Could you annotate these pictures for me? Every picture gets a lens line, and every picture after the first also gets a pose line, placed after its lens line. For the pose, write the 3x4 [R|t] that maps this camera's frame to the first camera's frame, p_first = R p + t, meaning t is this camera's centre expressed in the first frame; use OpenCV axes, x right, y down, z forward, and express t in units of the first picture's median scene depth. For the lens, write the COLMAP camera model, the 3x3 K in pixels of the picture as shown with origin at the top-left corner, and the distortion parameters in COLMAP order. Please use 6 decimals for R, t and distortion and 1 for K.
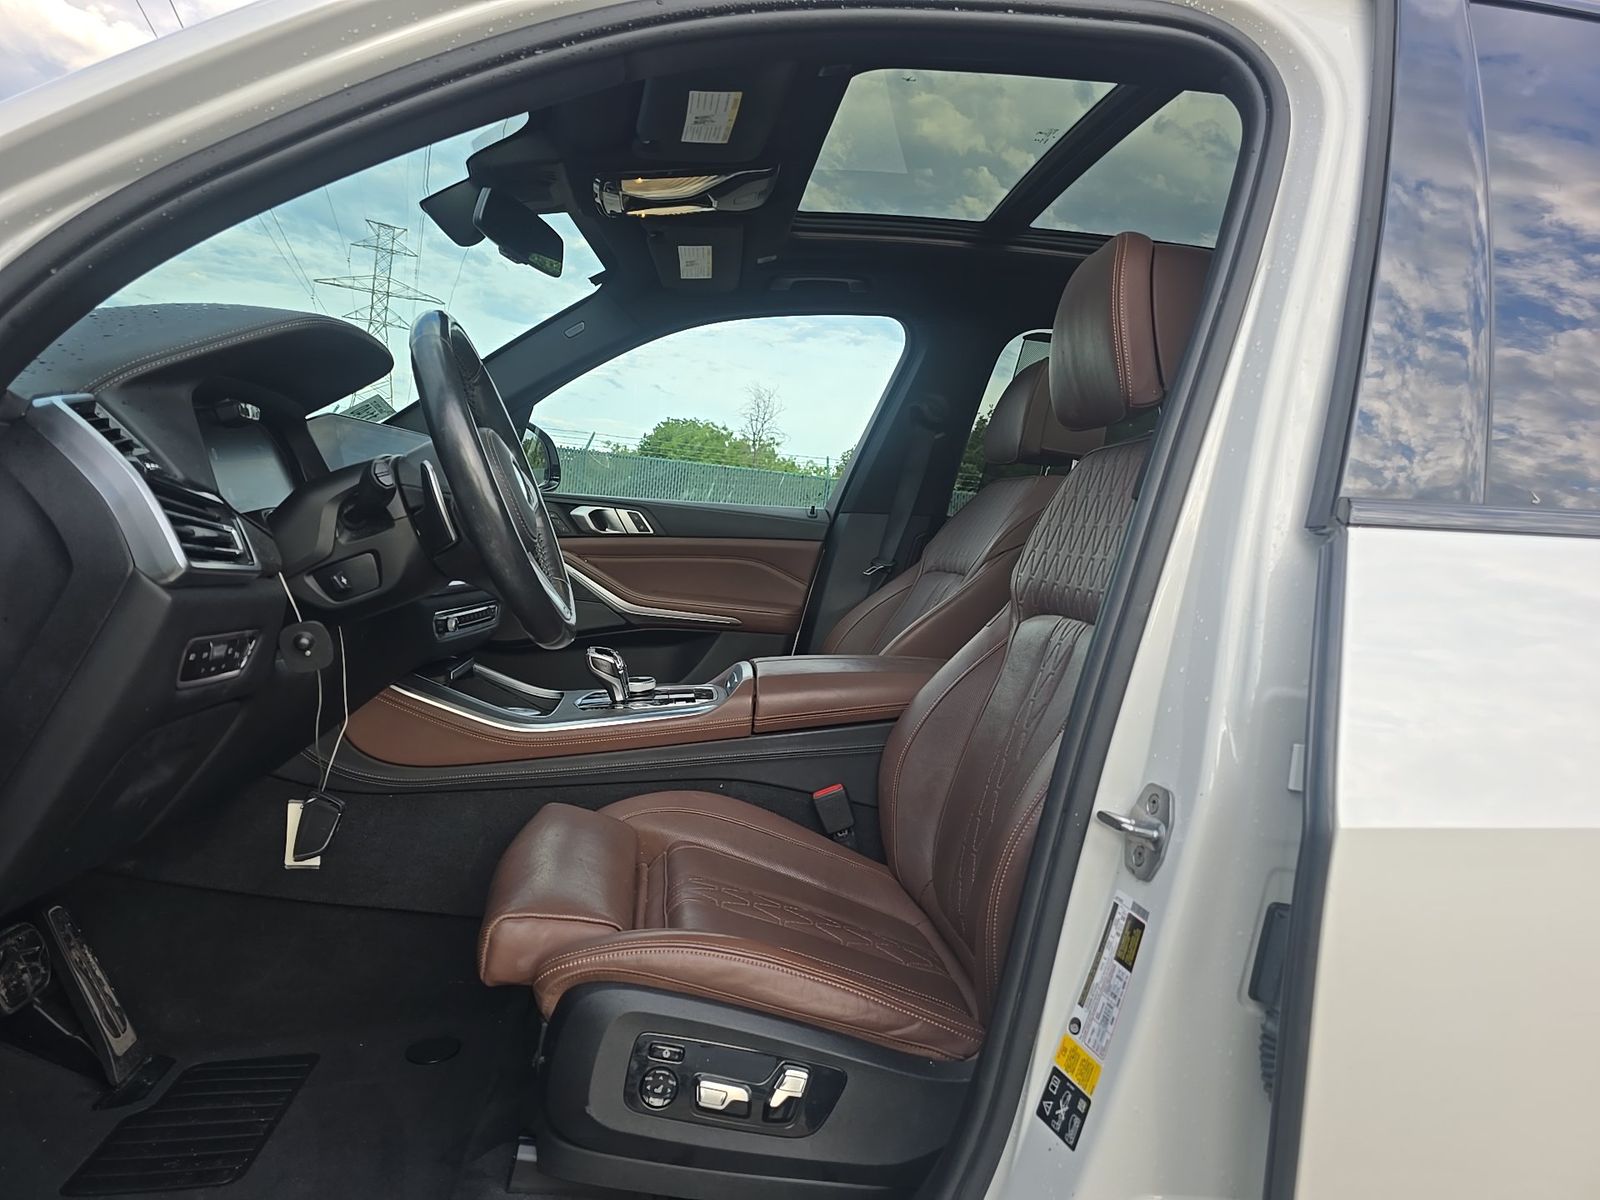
lens RADIAL K [[1100.7, 0, 795.6], [0, 1100.7, 599.9], [0, 0, 1]] dist [0.033065, -0.048747]
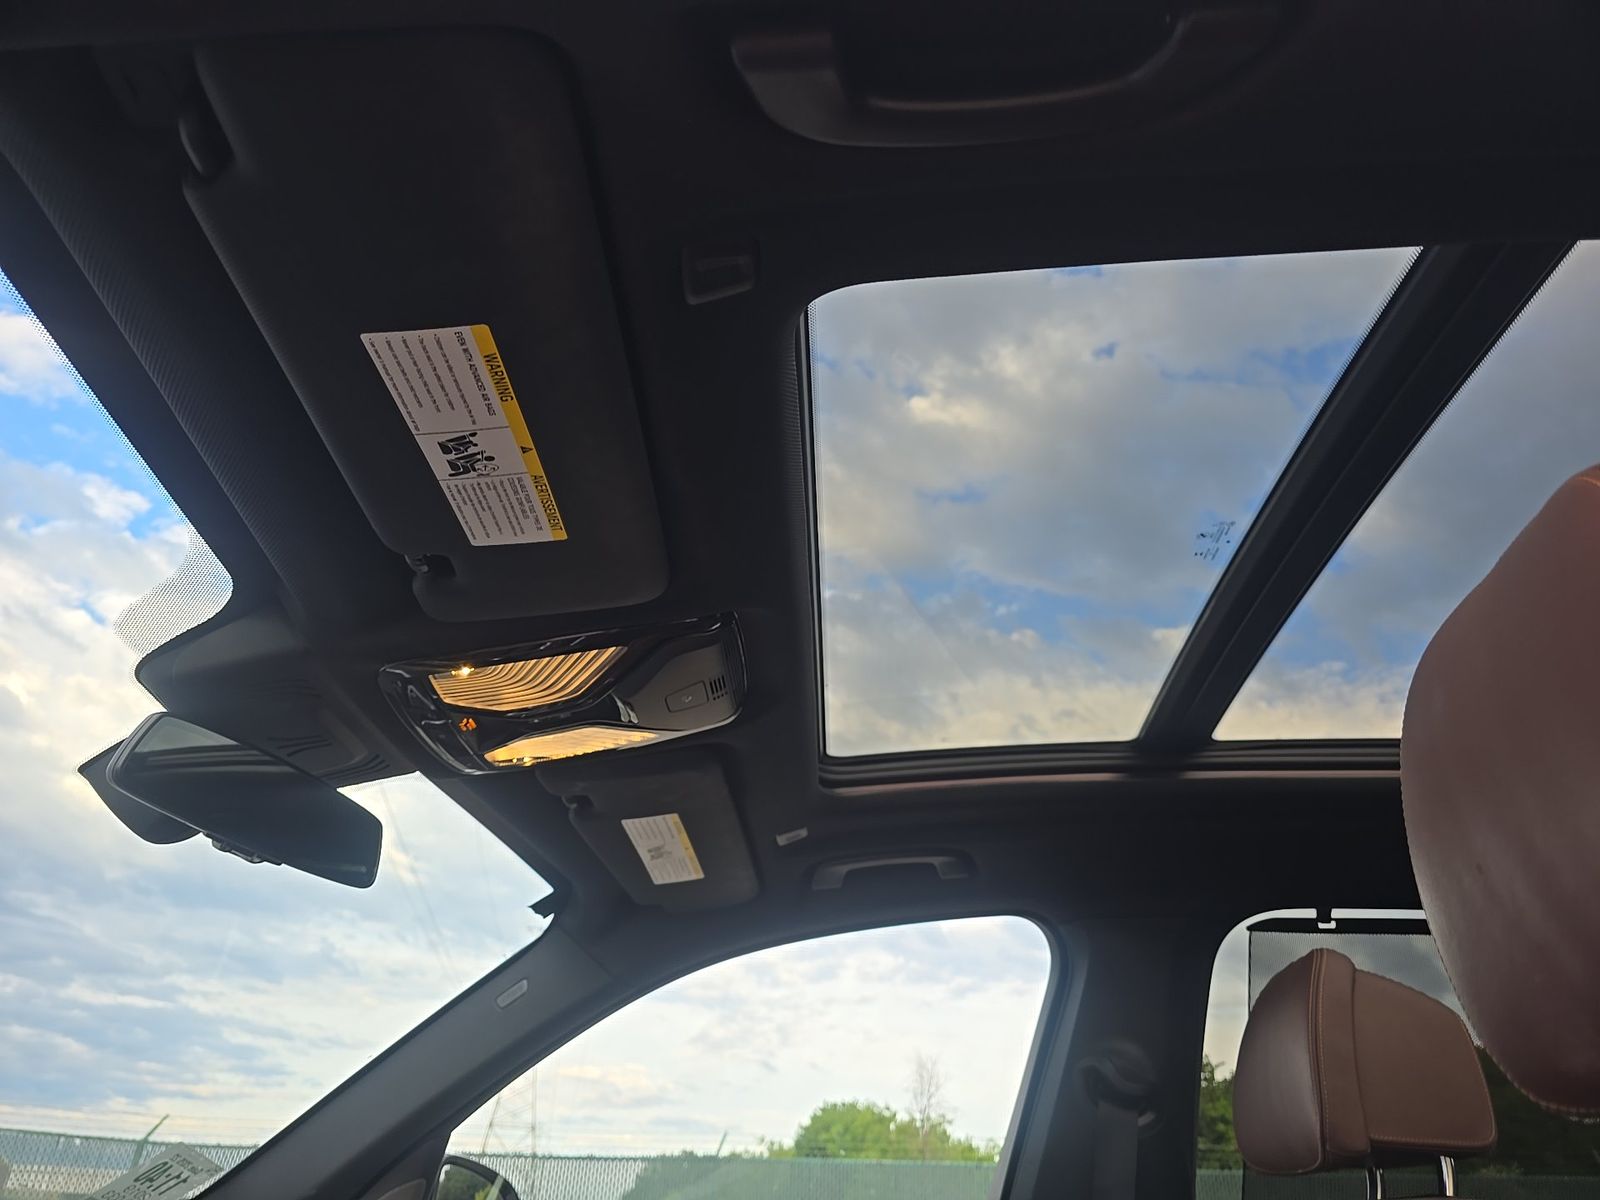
lens RADIAL K [[1100.7, 0, 795.6], [0, 1100.7, 599.9], [0, 0, 1]] dist [0.033065, -0.048747]
pose [[0.985482, -0.141193, -0.094286, 0.046861], [0.065696, 0.829204, -0.555071, -0.068903], [0.156555, 0.540818, 0.826442, 0.375590]]
